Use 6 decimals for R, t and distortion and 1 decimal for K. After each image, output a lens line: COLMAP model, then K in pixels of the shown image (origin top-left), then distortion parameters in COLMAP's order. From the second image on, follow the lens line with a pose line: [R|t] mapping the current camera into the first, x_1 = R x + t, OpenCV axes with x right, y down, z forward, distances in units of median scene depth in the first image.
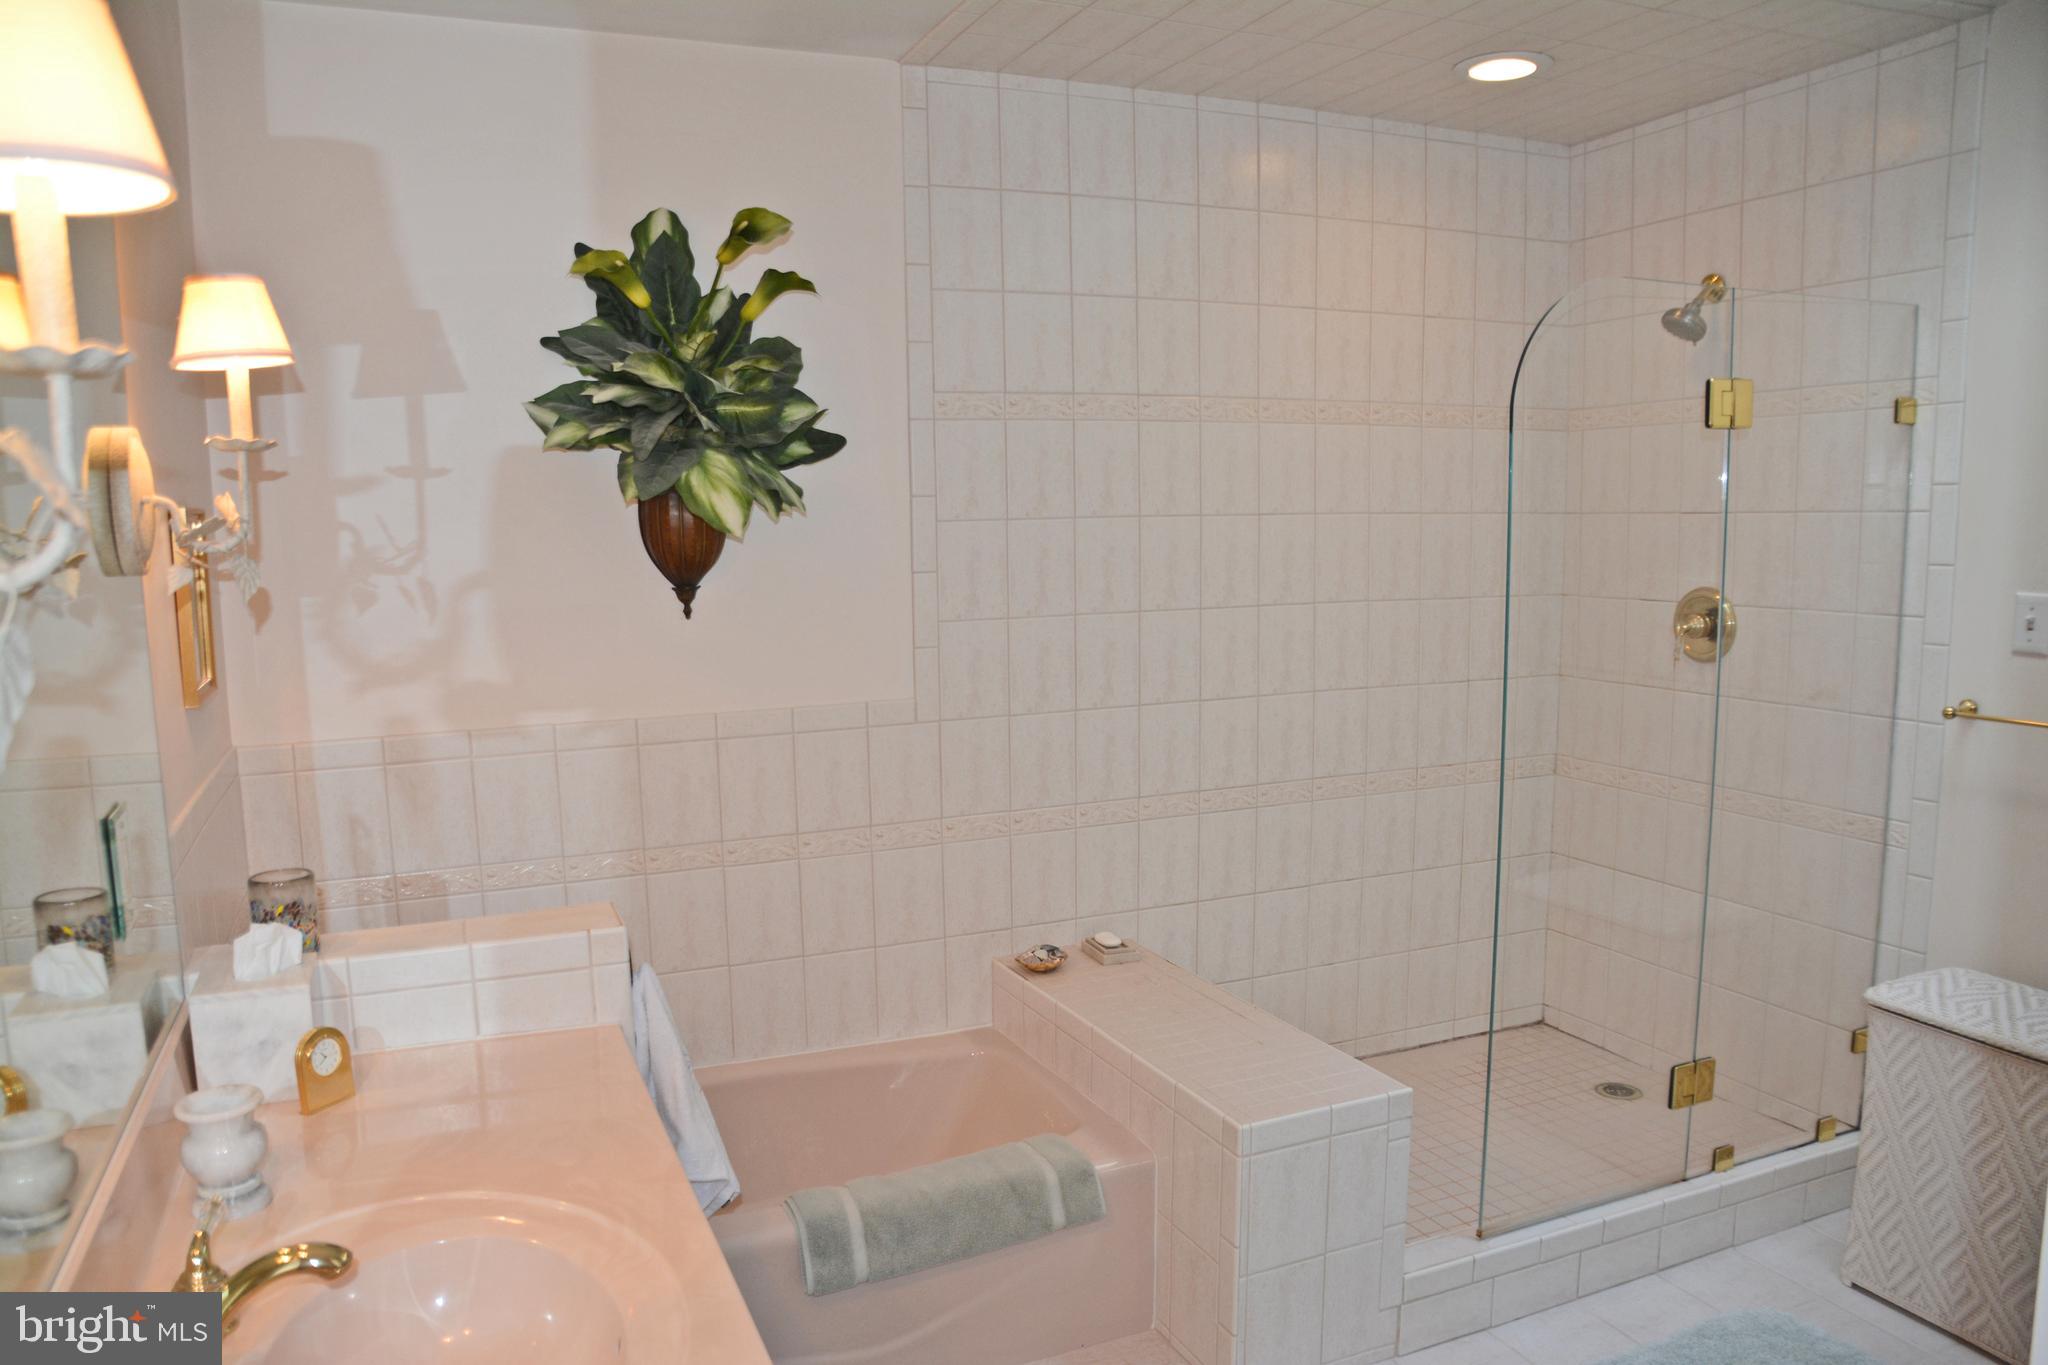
lens RADIAL K [[1451.8, 0, 1023.3], [0, 1451.8, 680.0], [0, 0, 1]] dist [-0.129905, 0.071497]
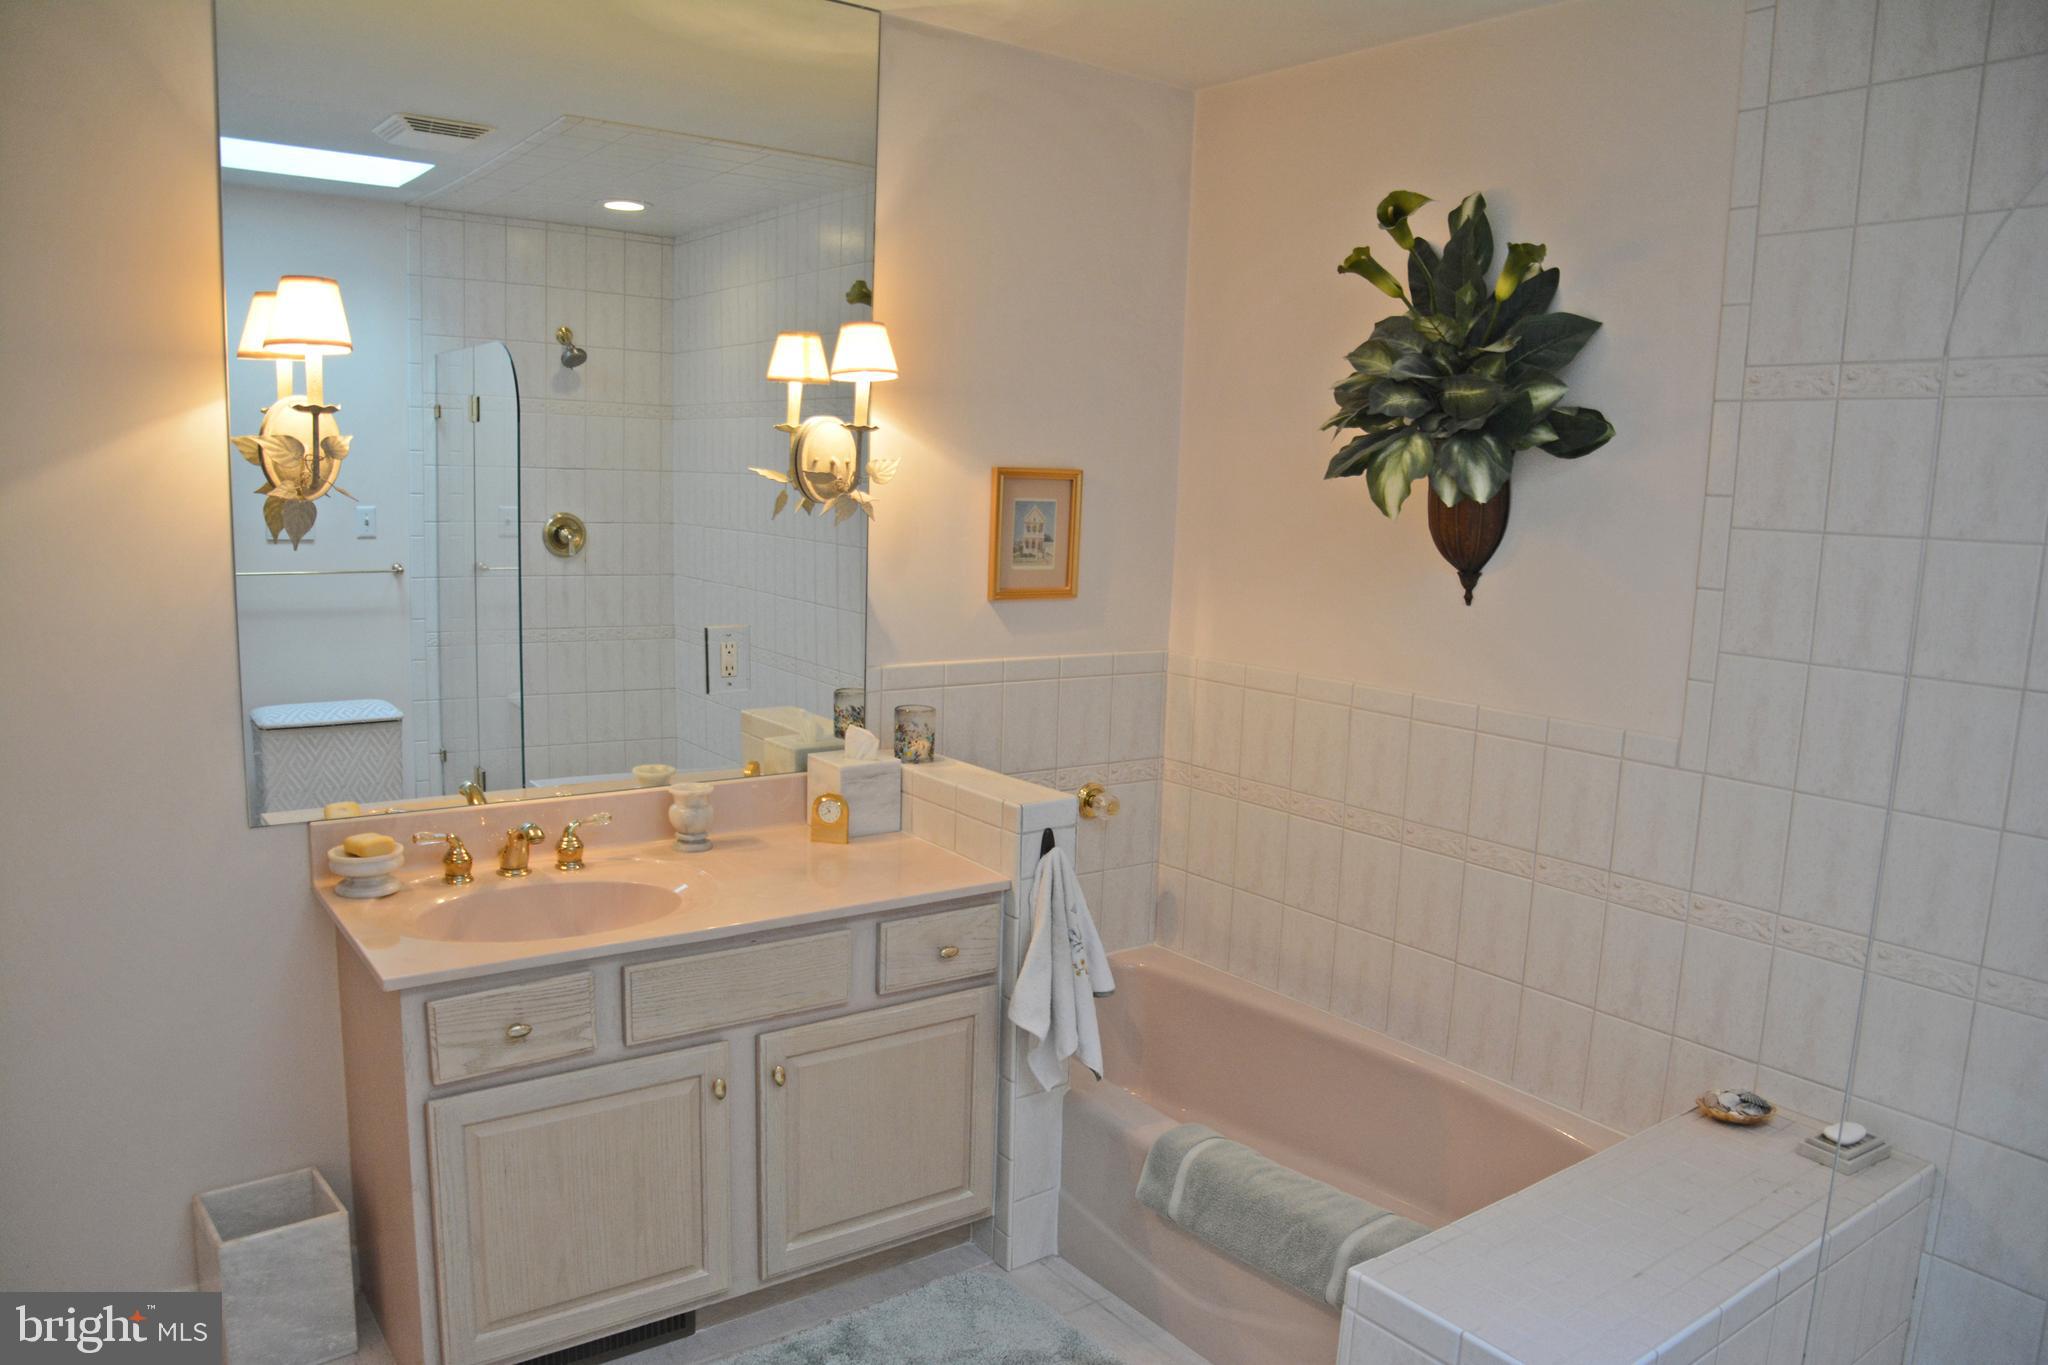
lens RADIAL K [[1451.8, 0, 1023.8], [0, 1451.8, 691.2], [0, 0, 1]] dist [-0.129905, 0.071497]
pose [[0.229107, 0.168522, -0.958702, 0.655018], [-0.146609, 0.979638, 0.137166, -0.074897], [0.962297, 0.109129, 0.249149, 0.464638]]
